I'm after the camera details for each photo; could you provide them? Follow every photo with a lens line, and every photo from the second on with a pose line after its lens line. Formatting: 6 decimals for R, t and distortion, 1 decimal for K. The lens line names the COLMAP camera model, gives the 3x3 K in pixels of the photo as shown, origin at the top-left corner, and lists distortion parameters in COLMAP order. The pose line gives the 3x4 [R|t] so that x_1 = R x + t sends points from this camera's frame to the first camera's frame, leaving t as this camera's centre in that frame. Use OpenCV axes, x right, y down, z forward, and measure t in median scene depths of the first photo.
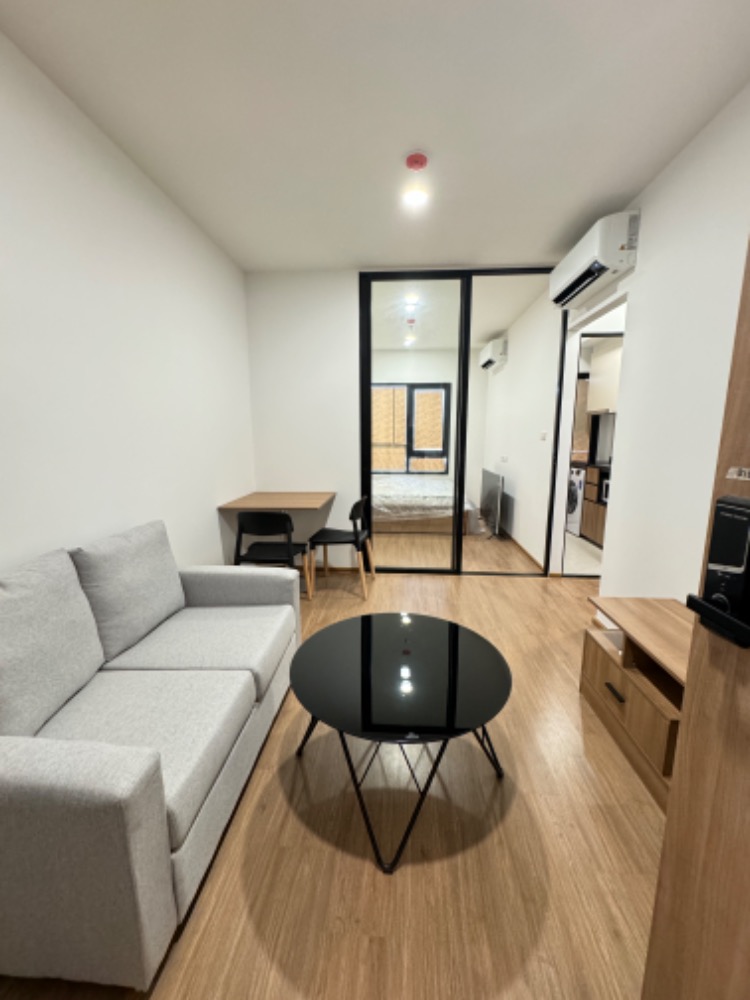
lens RADIAL K [[400.0, 0, 375.0], [0, 400.0, 500.0], [0, 0, 1]] dist [-0.001282, -0.000123]
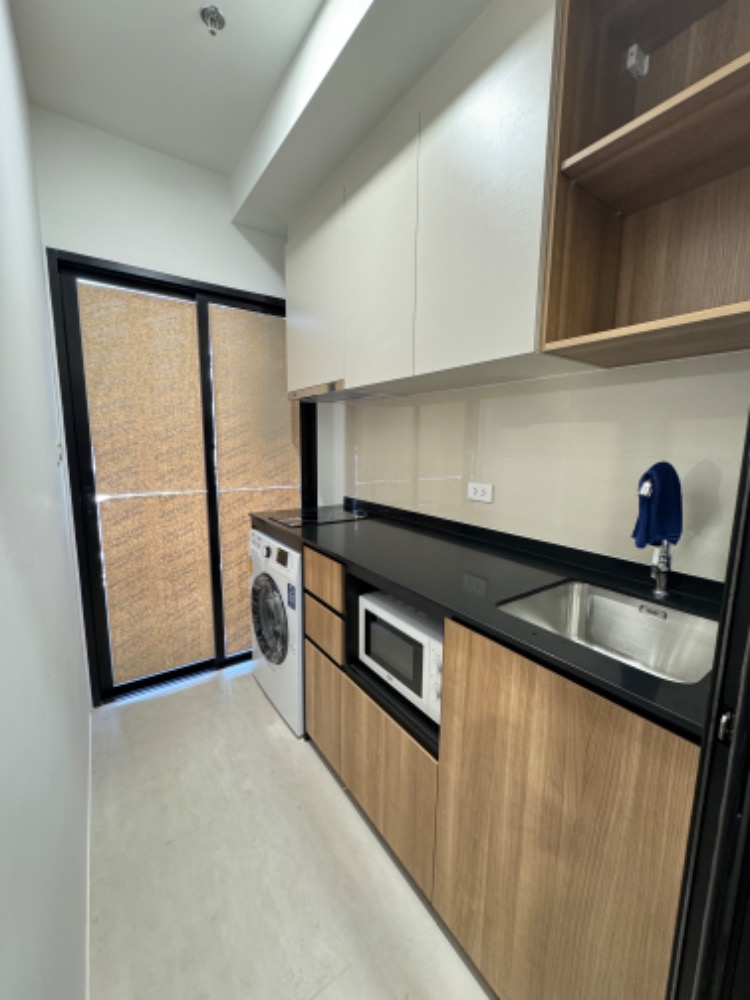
lens RADIAL K [[400.0, 0, 375.0], [0, 400.0, 500.0], [0, 0, 1]] dist [-0.001282, -0.000123]
pose [[0.769374, -0.083622, 0.633302, 0.335712], [0.093861, 0.995433, 0.017410, -0.112324], [-0.631865, 0.046047, 0.773709, 0.642492]]
